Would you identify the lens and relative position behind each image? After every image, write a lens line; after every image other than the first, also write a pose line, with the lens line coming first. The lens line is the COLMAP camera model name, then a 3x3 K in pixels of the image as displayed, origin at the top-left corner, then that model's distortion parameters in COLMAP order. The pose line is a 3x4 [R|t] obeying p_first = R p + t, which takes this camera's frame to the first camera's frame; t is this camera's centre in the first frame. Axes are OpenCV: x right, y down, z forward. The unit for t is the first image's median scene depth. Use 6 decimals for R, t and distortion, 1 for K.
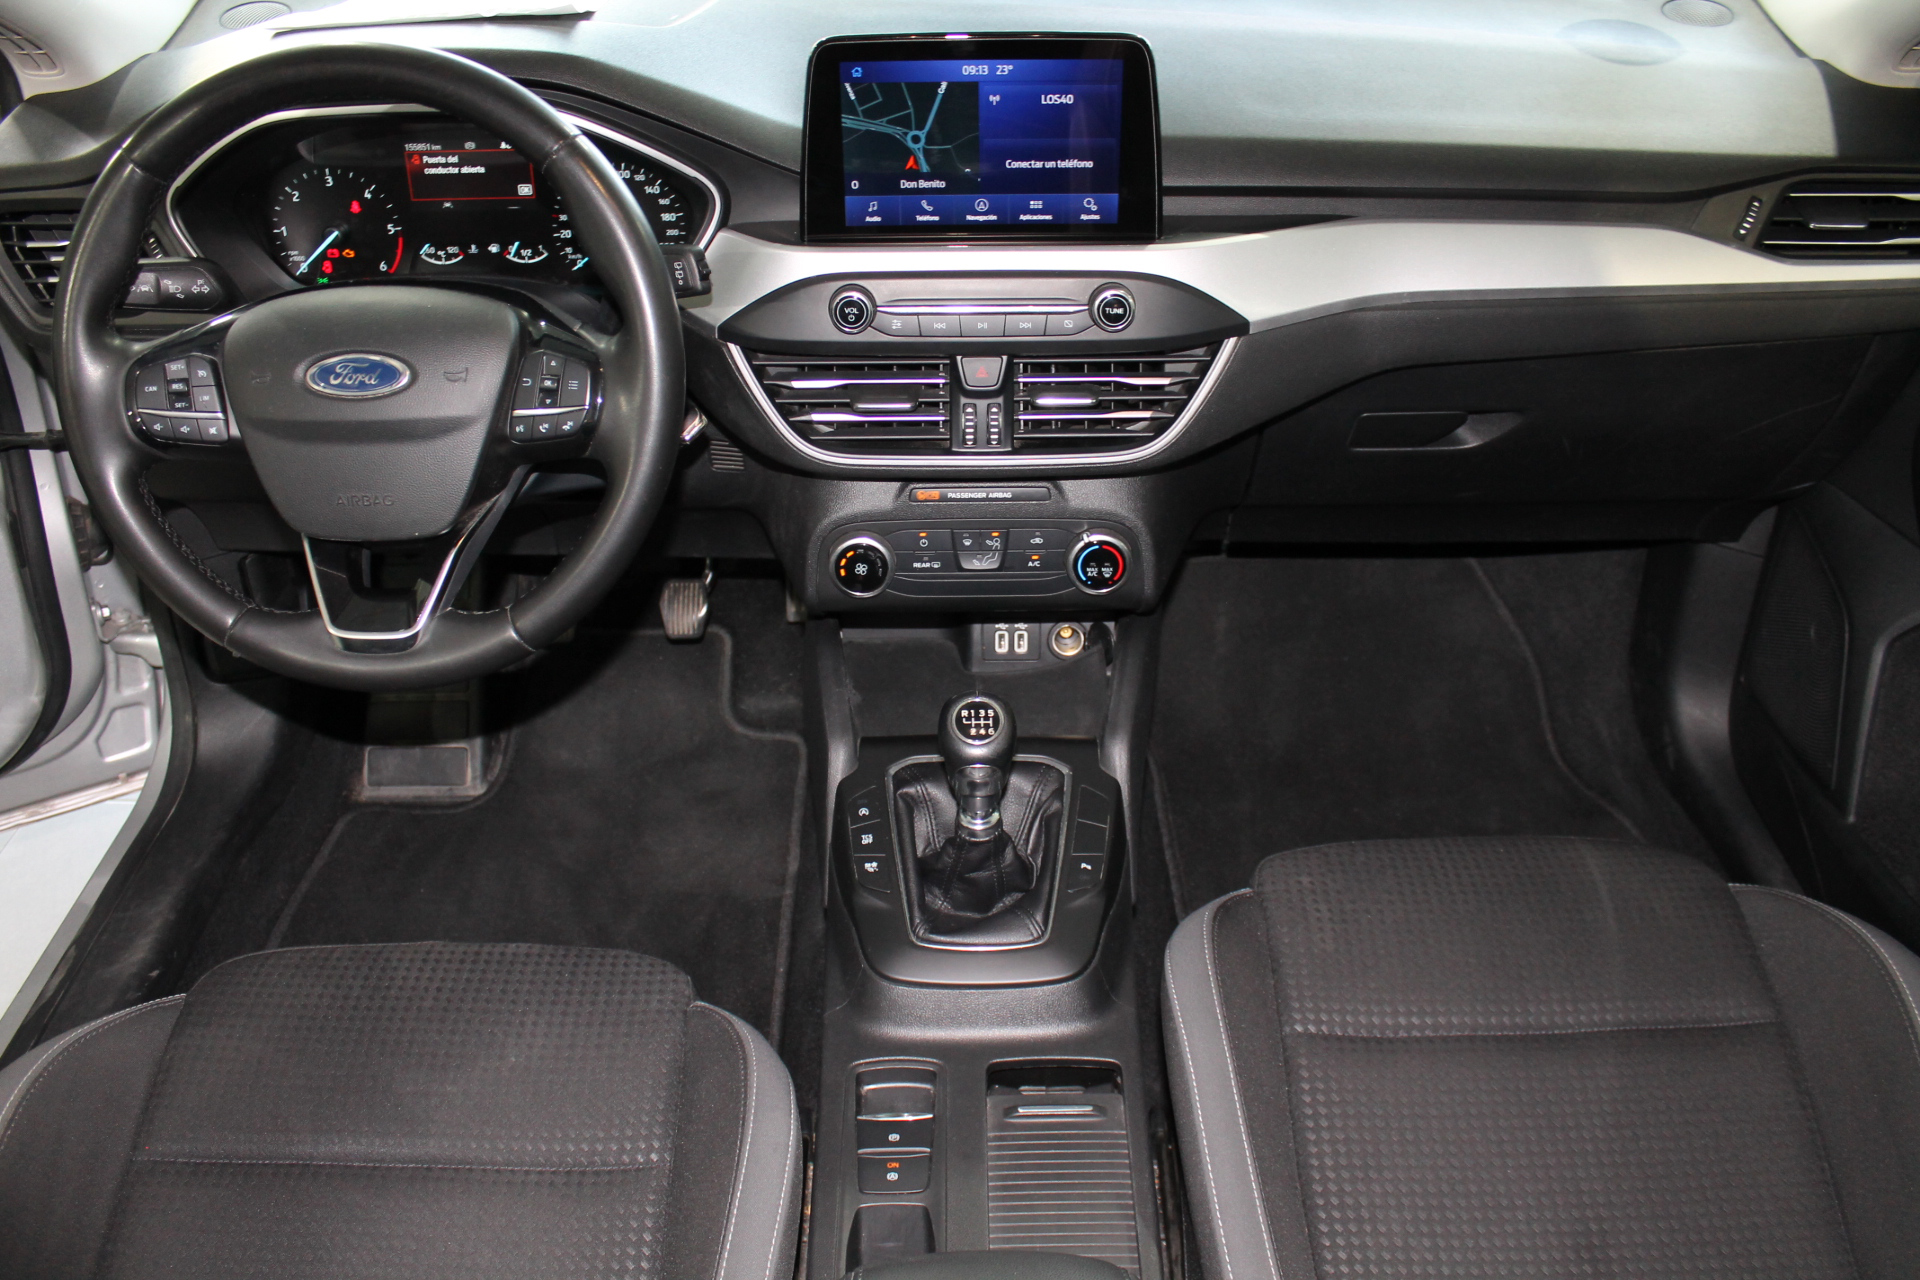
lens RADIAL K [[1581.9, 0, 958.4], [0, 1581.9, 645.7], [0, 0, 1]] dist [-0.166290, 0.125498]
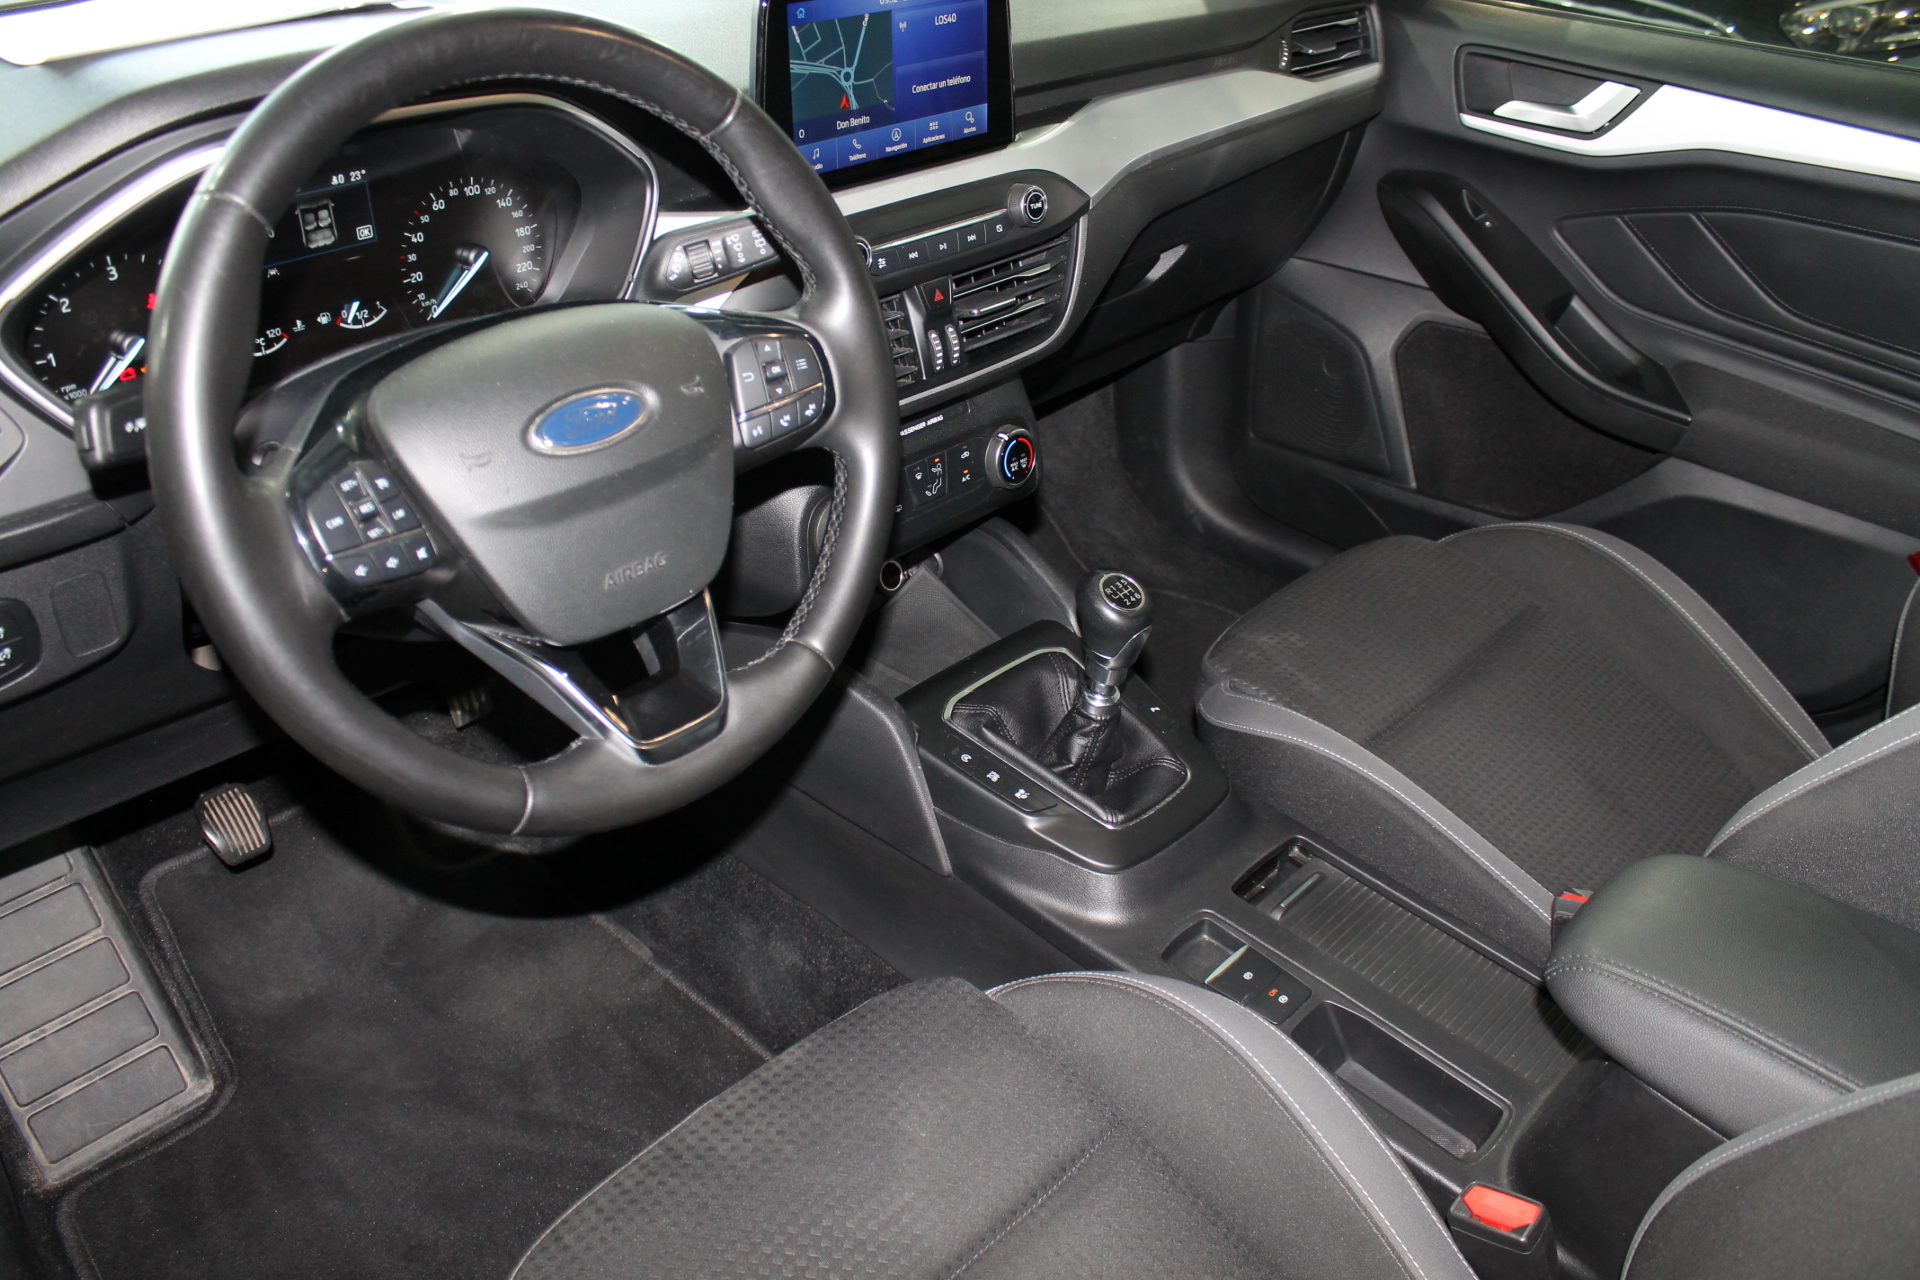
lens RADIAL K [[1581.9, 0, 968.8], [0, 1581.9, 635.8], [0, 0, 1]] dist [-0.166290, 0.125498]
pose [[0.686267, -0.362555, 0.630549, -0.670546], [0.383302, 0.917036, 0.110108, -0.074271], [-0.618156, 0.166127, 0.768300, 0.240809]]
